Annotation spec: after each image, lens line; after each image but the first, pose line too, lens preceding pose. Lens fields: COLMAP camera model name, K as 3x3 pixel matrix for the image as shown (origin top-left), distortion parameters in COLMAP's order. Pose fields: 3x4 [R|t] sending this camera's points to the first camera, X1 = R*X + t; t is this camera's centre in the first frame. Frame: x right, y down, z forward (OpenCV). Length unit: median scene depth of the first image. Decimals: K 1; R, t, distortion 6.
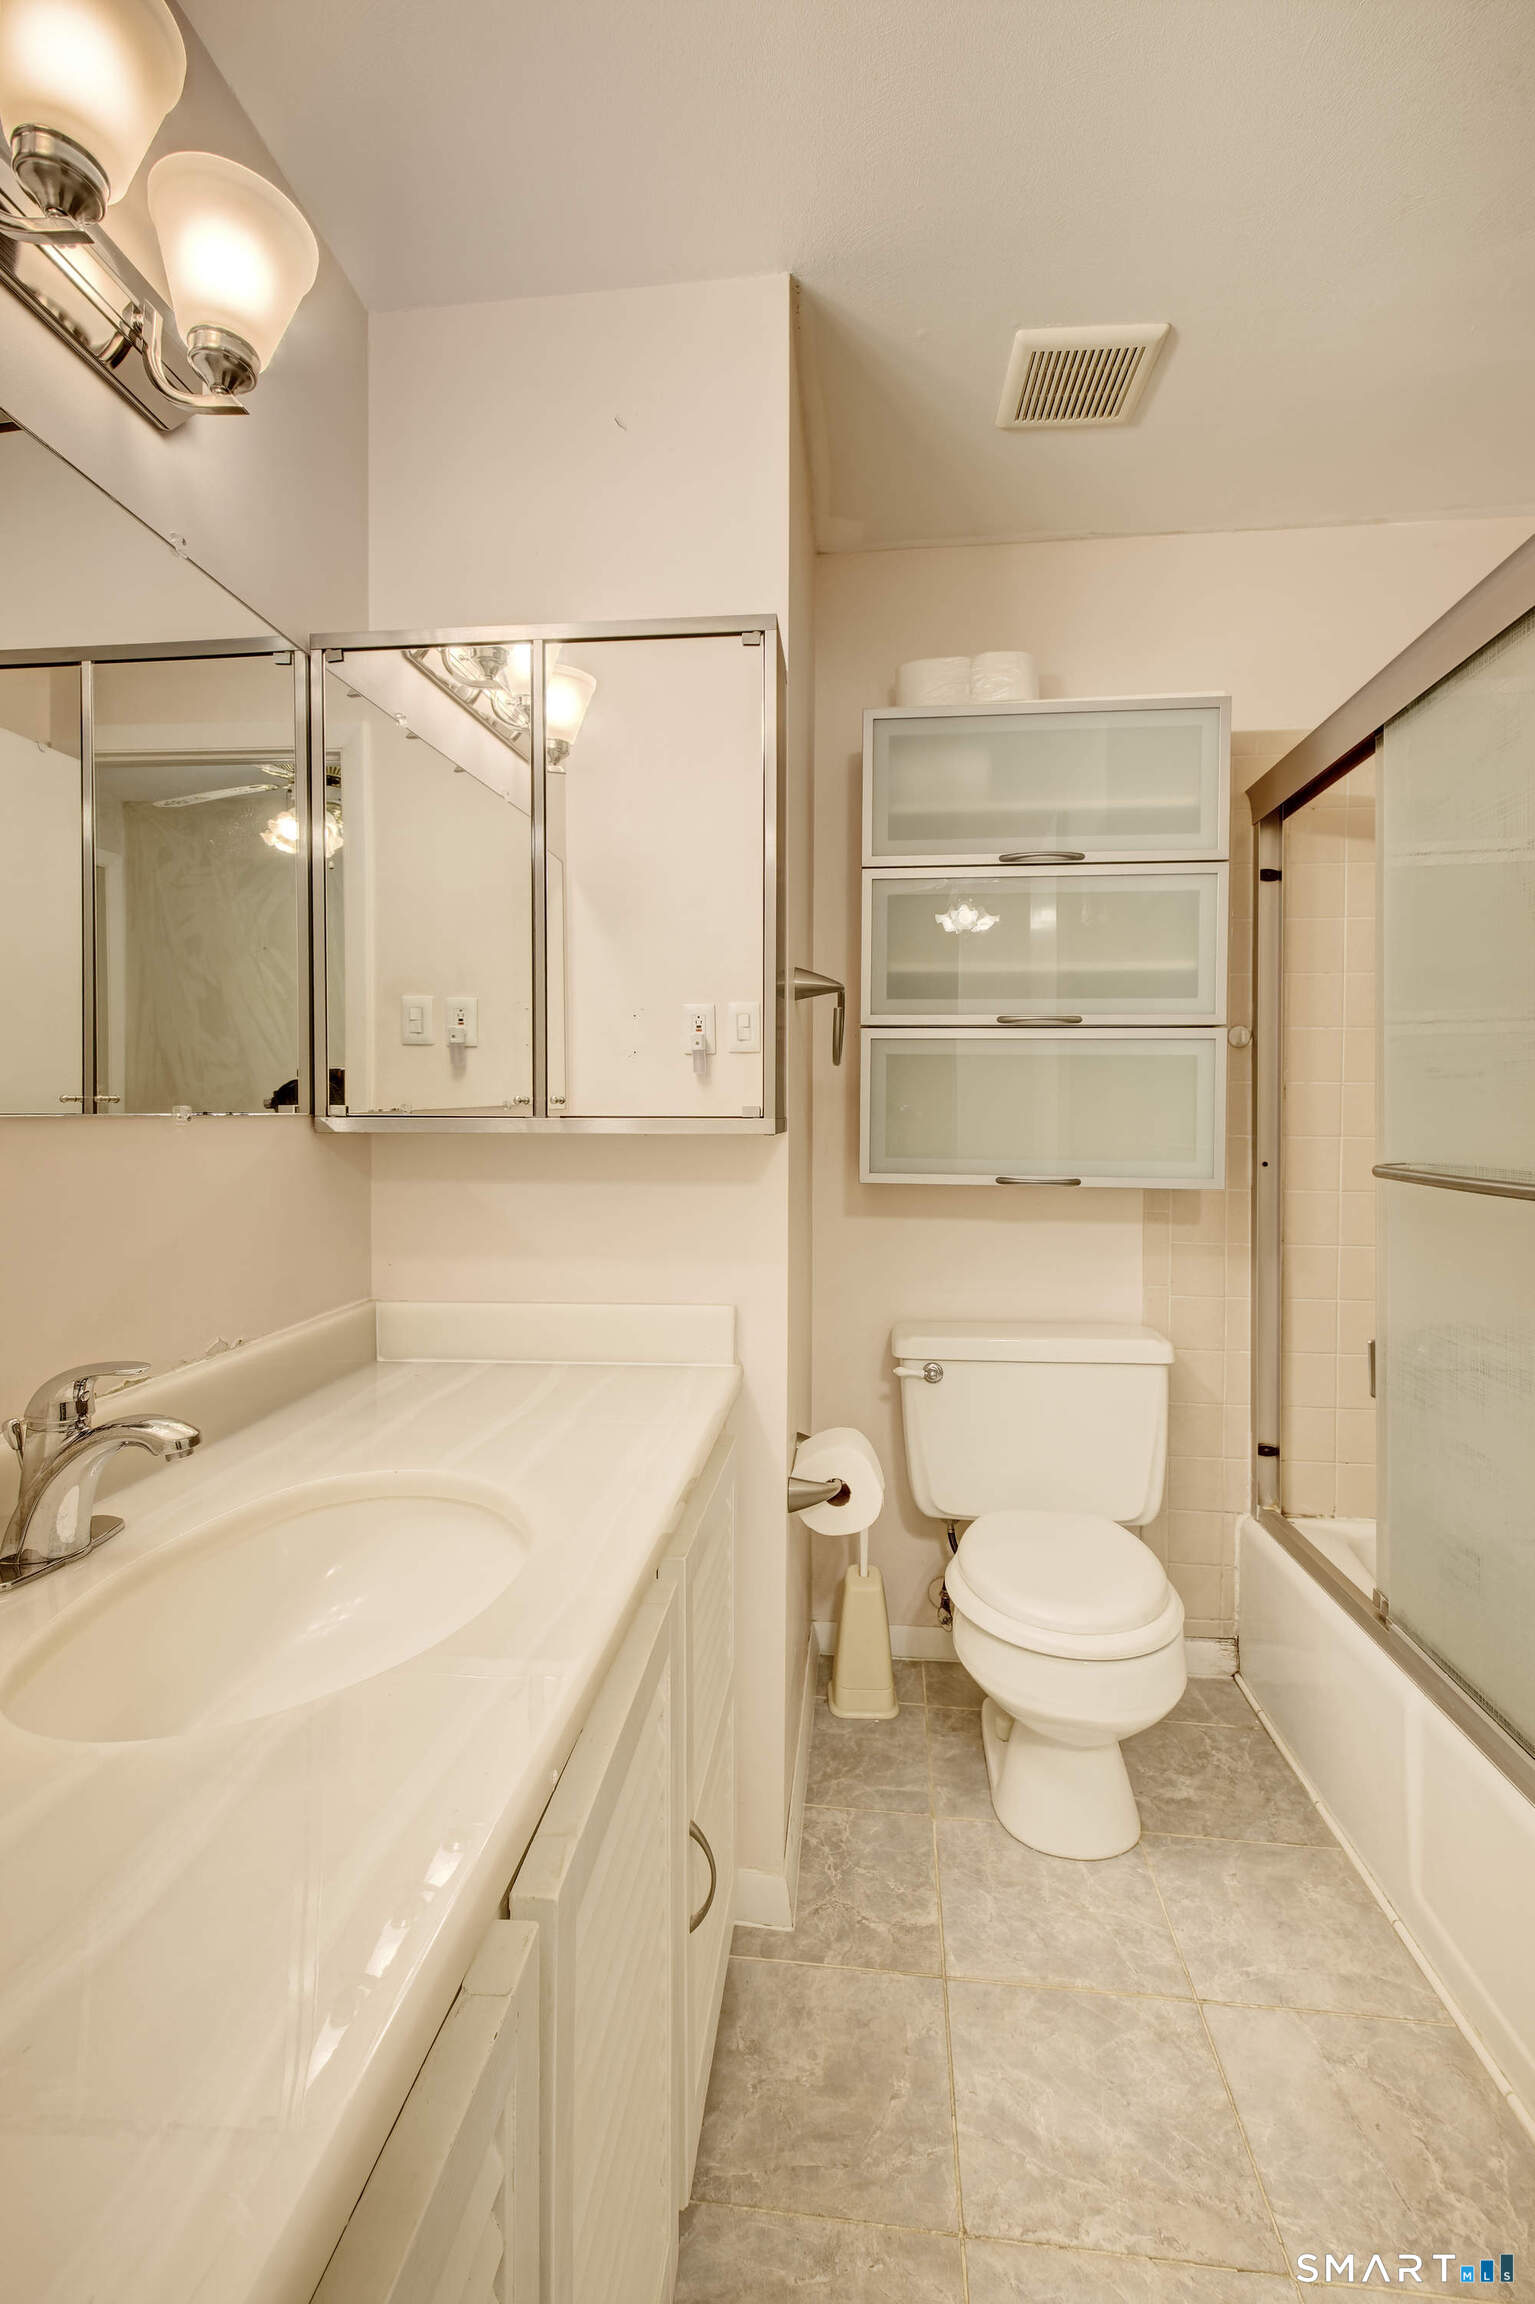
lens RADIAL K [[1018.6, 0, 765.7], [0, 1018.6, 1137.8], [0, 0, 1]] dist [0.046934, -0.039839]
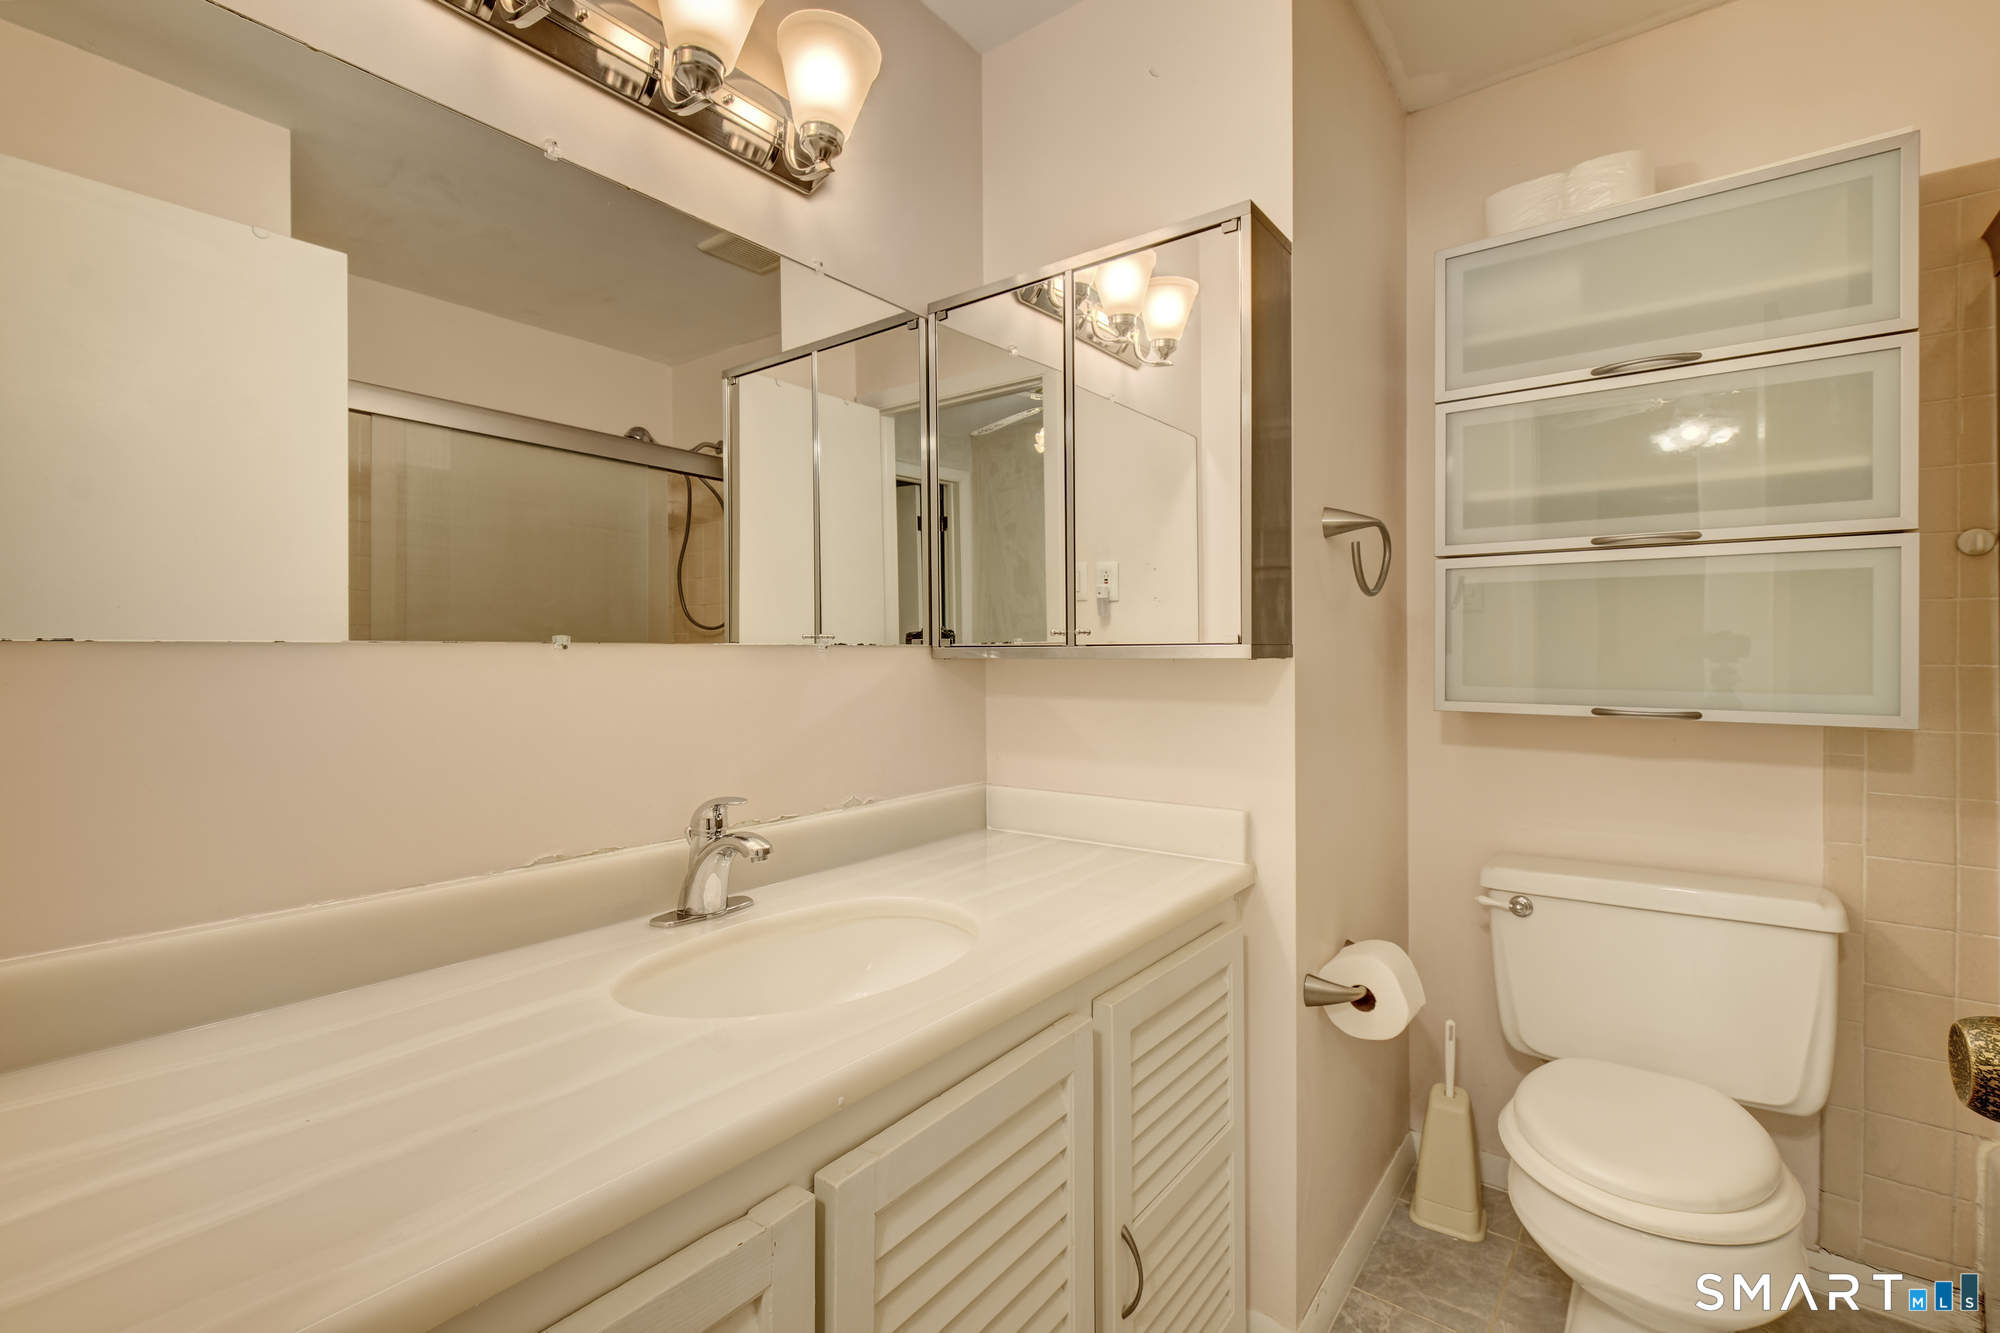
lens RADIAL K [[862.6, 0, 1000.0], [0, 862.6, 666.5], [0, 0, 1]] dist [0.016037, -0.006022]
pose [[0.857747, 0.002135, -0.514068, 0.178829], [-0.006573, 0.999955, -0.006814, 0.009706], [0.514031, 0.009223, 0.857722, 0.028646]]
